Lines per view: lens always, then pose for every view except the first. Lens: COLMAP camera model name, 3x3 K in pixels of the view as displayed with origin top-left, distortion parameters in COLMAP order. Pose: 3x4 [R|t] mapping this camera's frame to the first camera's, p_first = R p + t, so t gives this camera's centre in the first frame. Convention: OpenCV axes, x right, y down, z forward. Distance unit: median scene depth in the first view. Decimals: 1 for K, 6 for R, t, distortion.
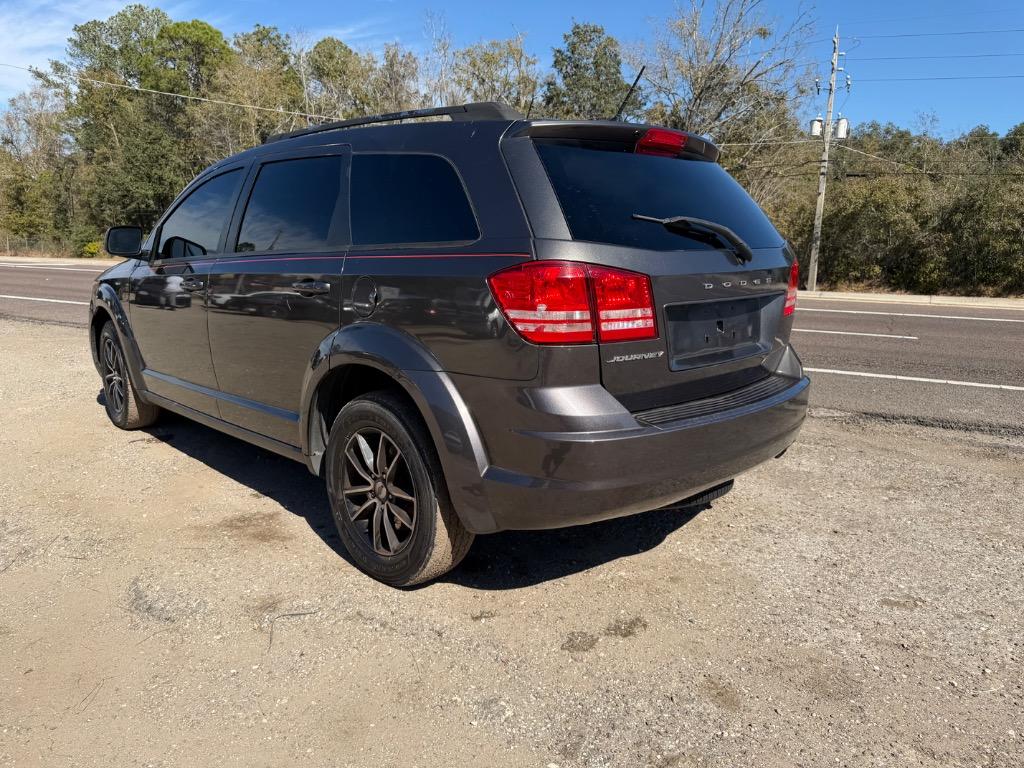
lens RADIAL K [[733.0, 0, 512.0], [0, 733.0, 384.0], [0, 0, 1]] dist [0.009491, -0.013482]
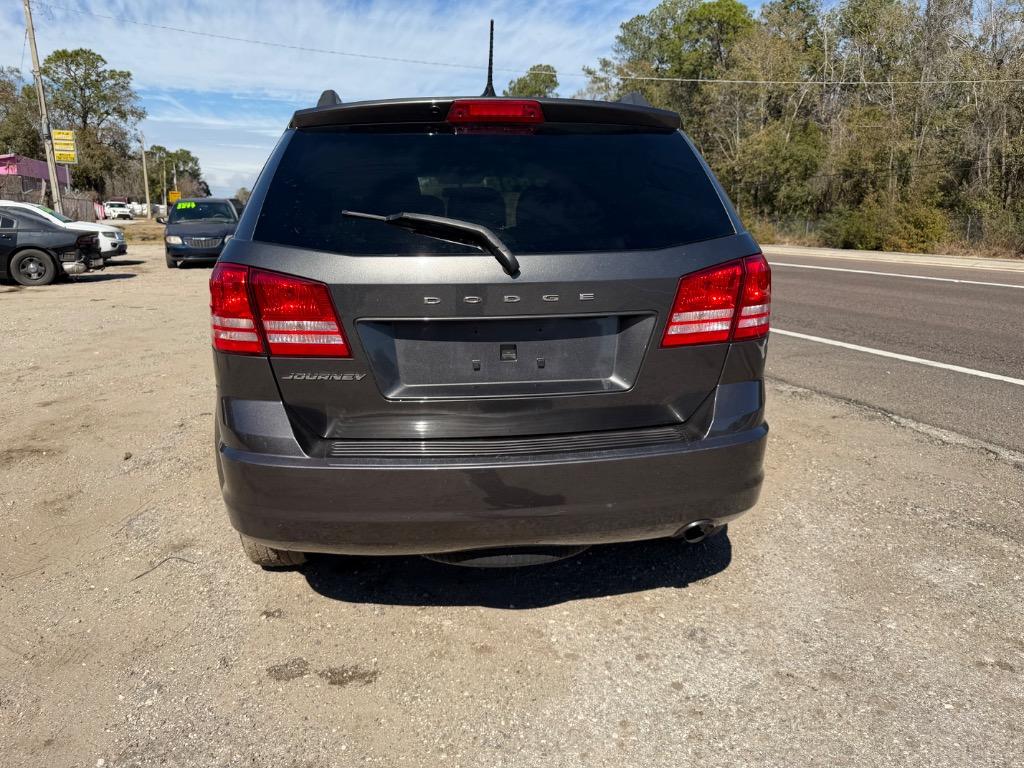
lens RADIAL K [[733.0, 0, 512.0], [0, 733.0, 384.0], [0, 0, 1]] dist [0.009491, -0.013482]
pose [[0.776856, 0.130977, -0.615906, 0.689543], [-0.109124, 0.991331, 0.073173, -0.090876], [0.620151, 0.010365, 0.784414, 0.355487]]
